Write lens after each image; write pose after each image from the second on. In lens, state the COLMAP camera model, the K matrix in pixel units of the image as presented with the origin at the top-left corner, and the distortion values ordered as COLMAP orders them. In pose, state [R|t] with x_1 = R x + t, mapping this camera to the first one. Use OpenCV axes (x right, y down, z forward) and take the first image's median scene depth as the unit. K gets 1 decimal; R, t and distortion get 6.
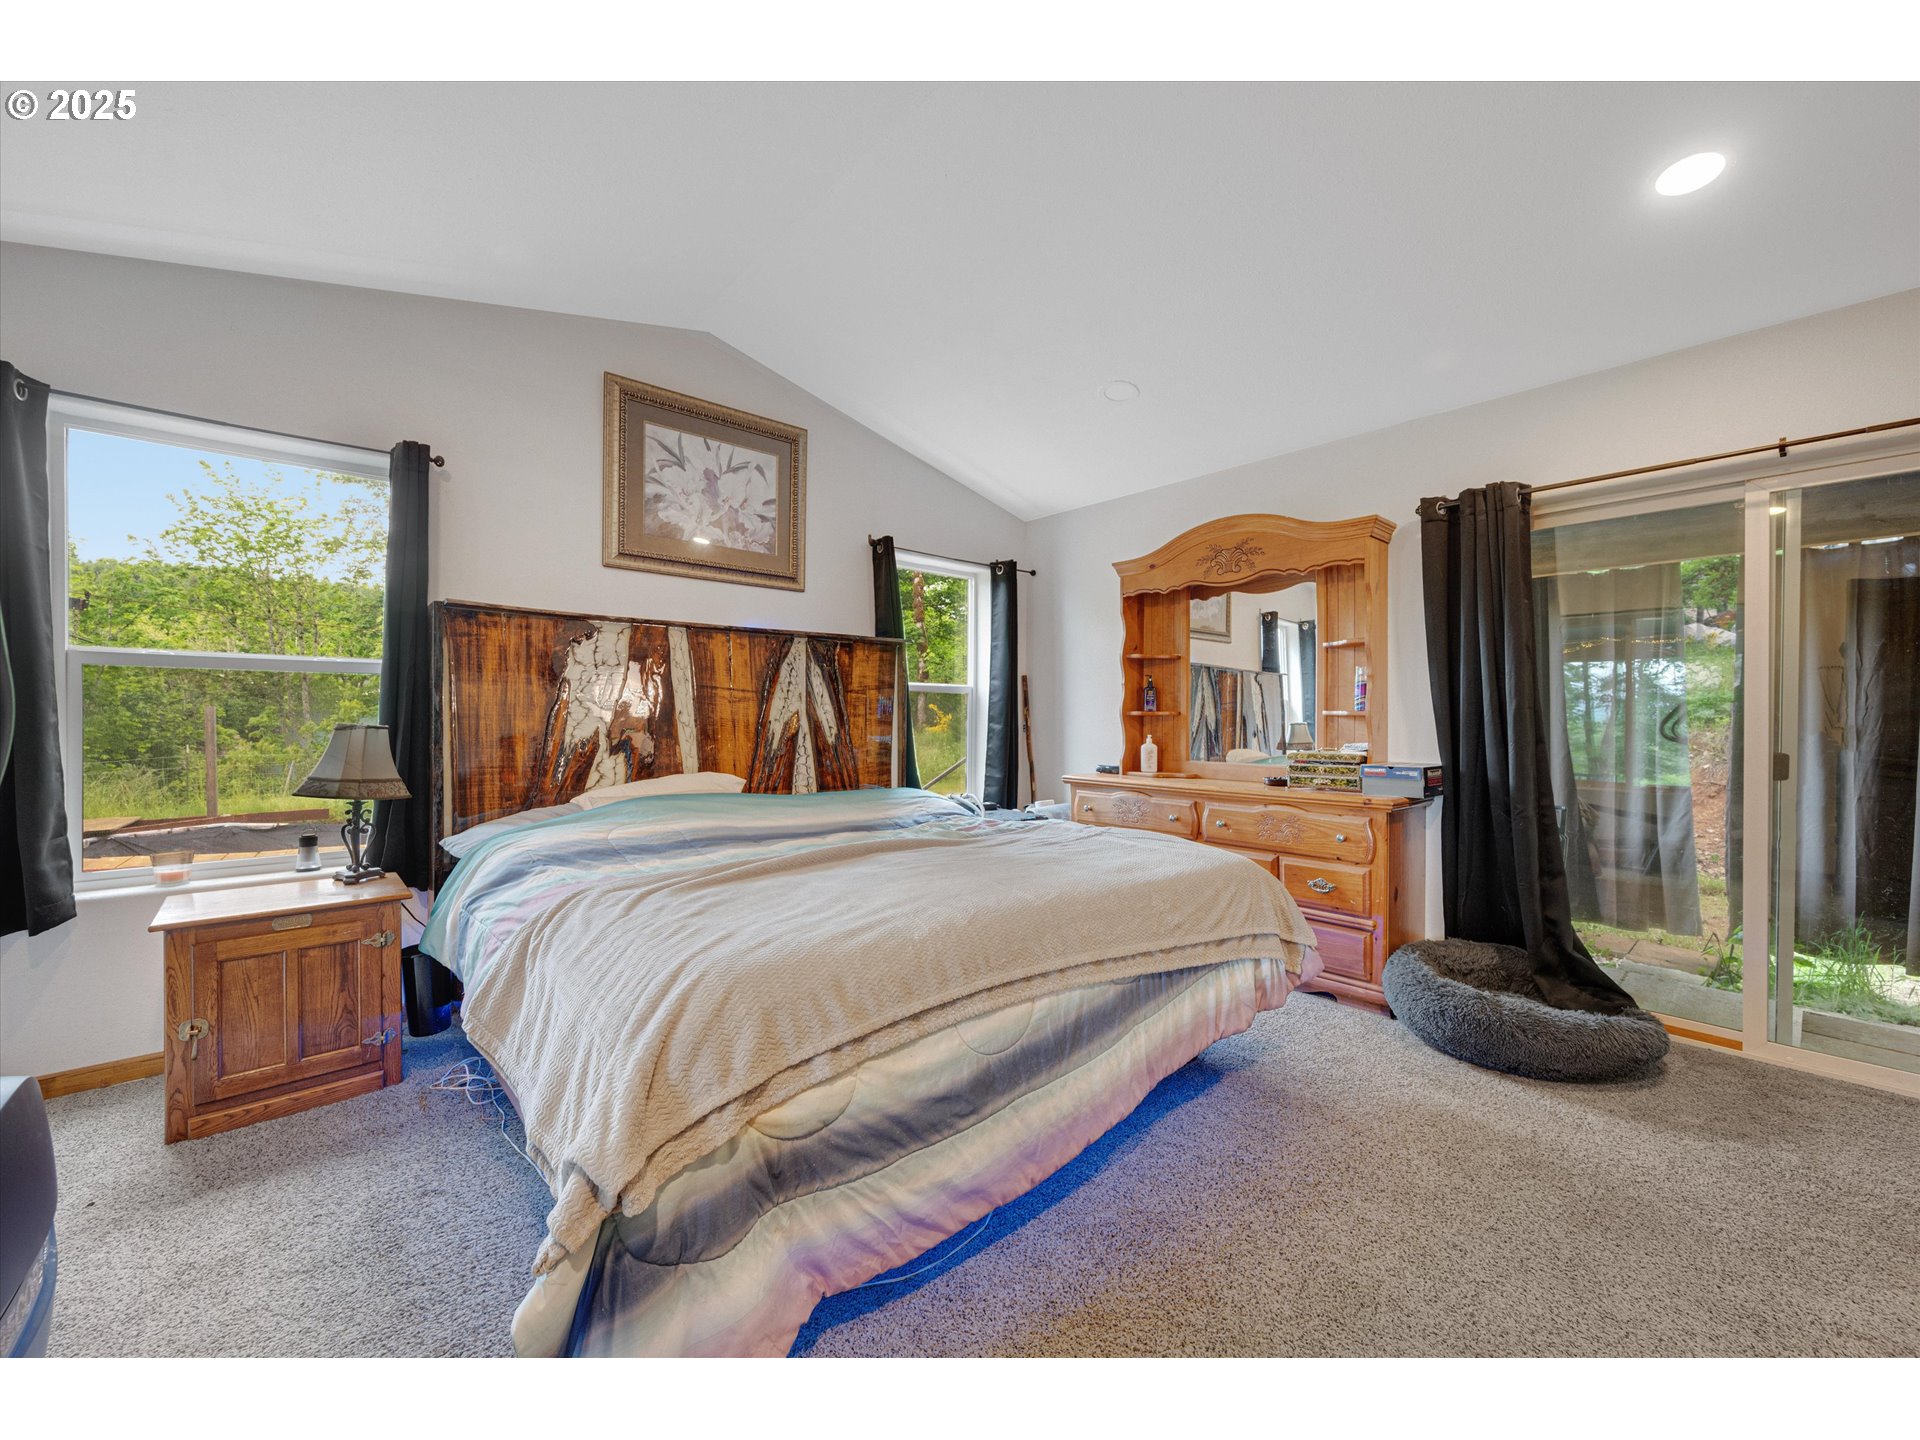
lens RADIAL K [[759.9, 0, 960.0], [0, 759.9, 718.0], [0, 0, 1]] dist [0.000556, -0.000024]
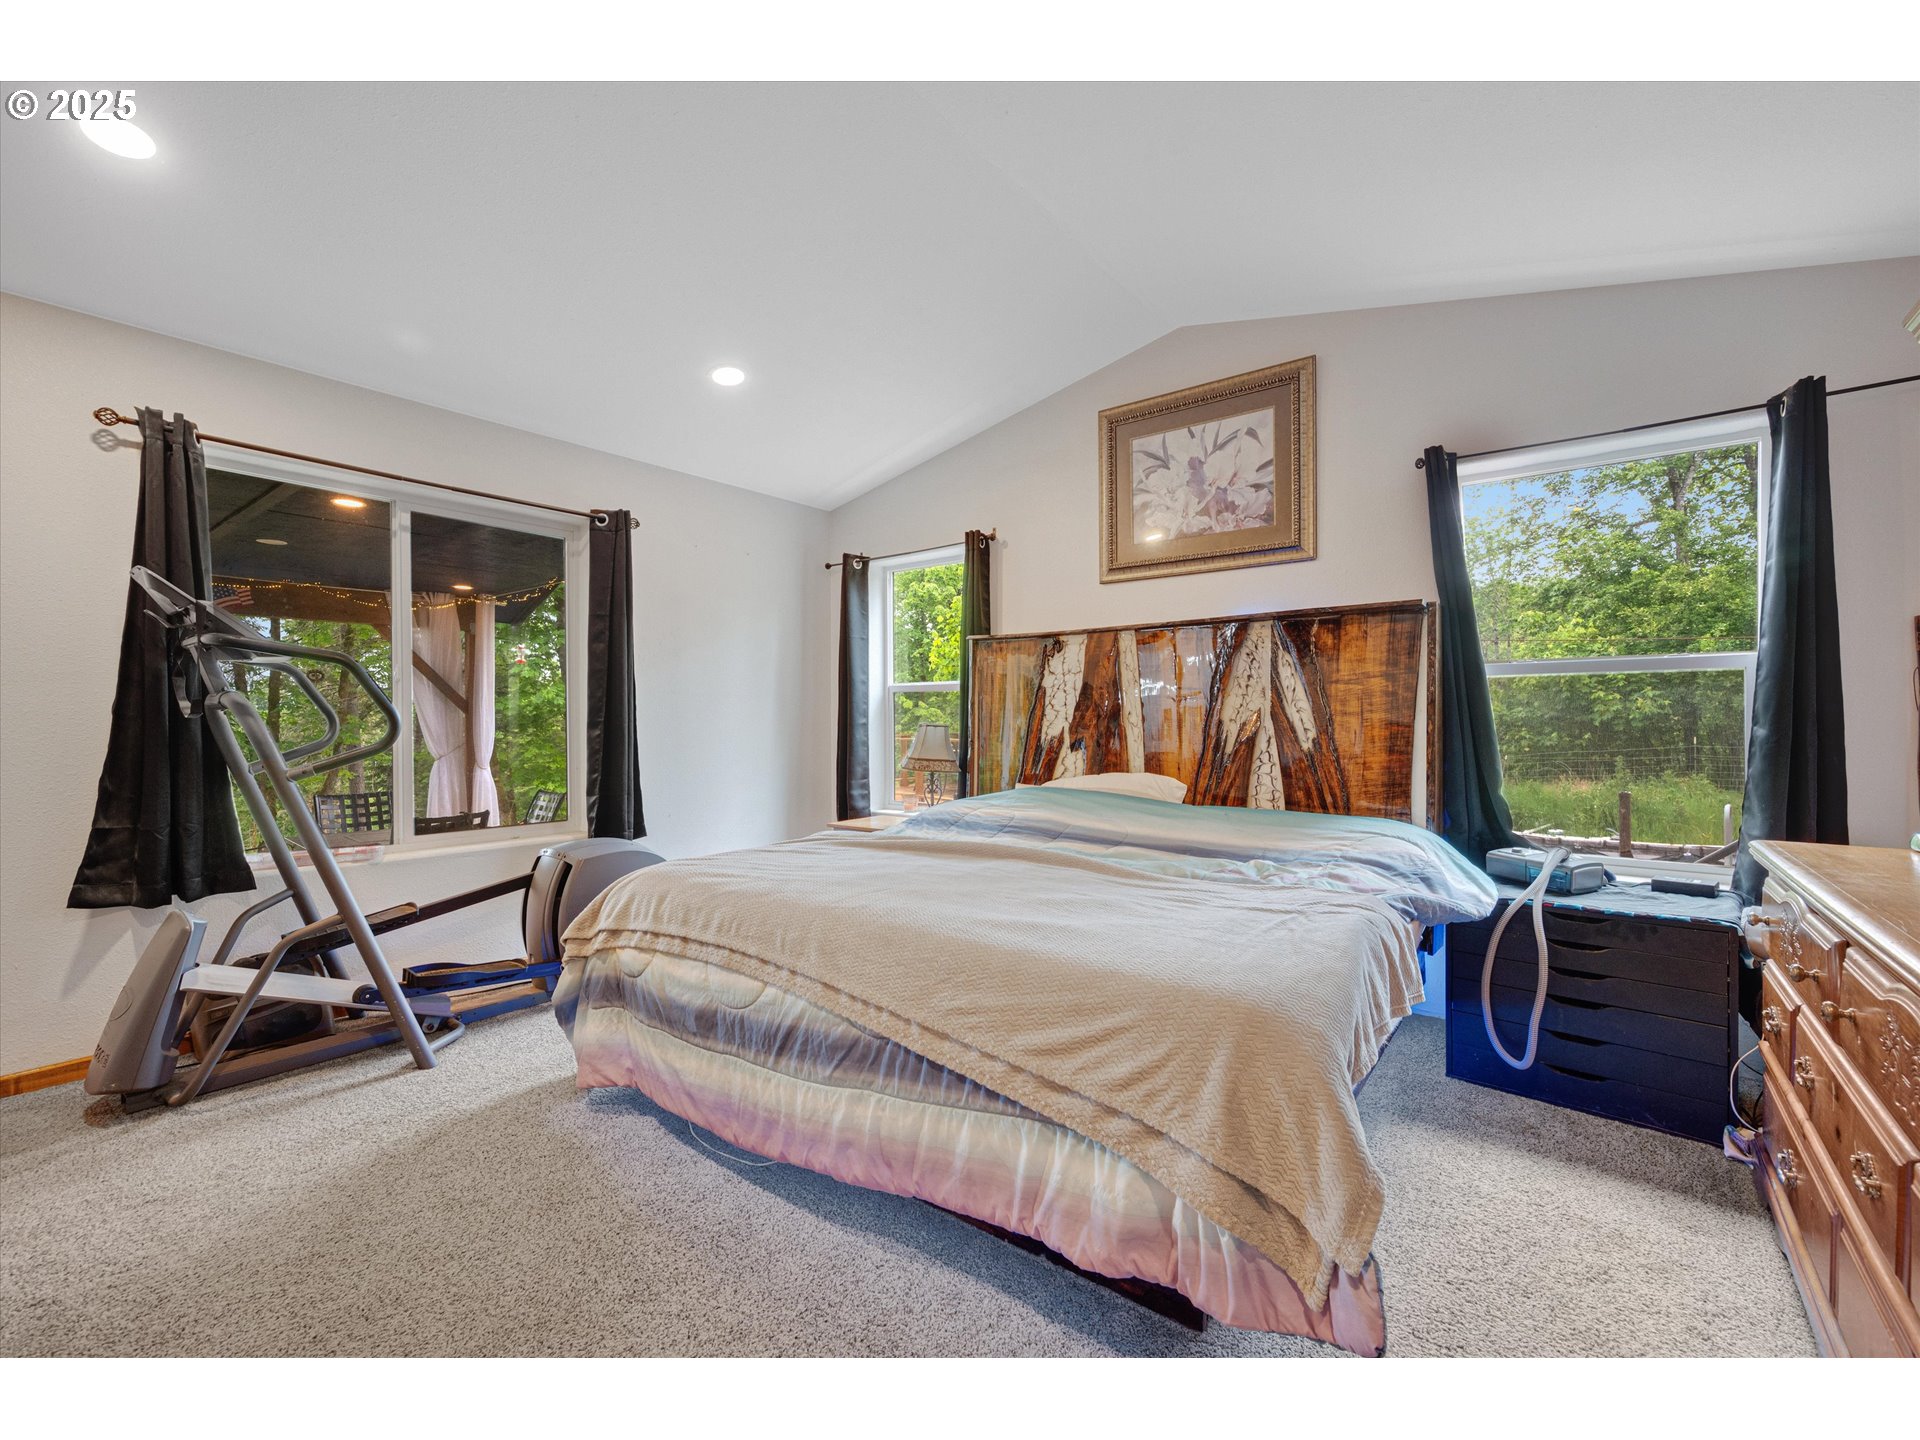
lens RADIAL K [[814.6, 0, 959.5], [0, 814.6, 723.5], [0, 0, 1]] dist [-0.002024, -0.000064]
pose [[0.181479, -0.000767, -0.983395, 0.611904], [0.001129, 0.999999, -0.000572, 0.006585], [0.983394, -0.001007, 0.181479, 0.518166]]
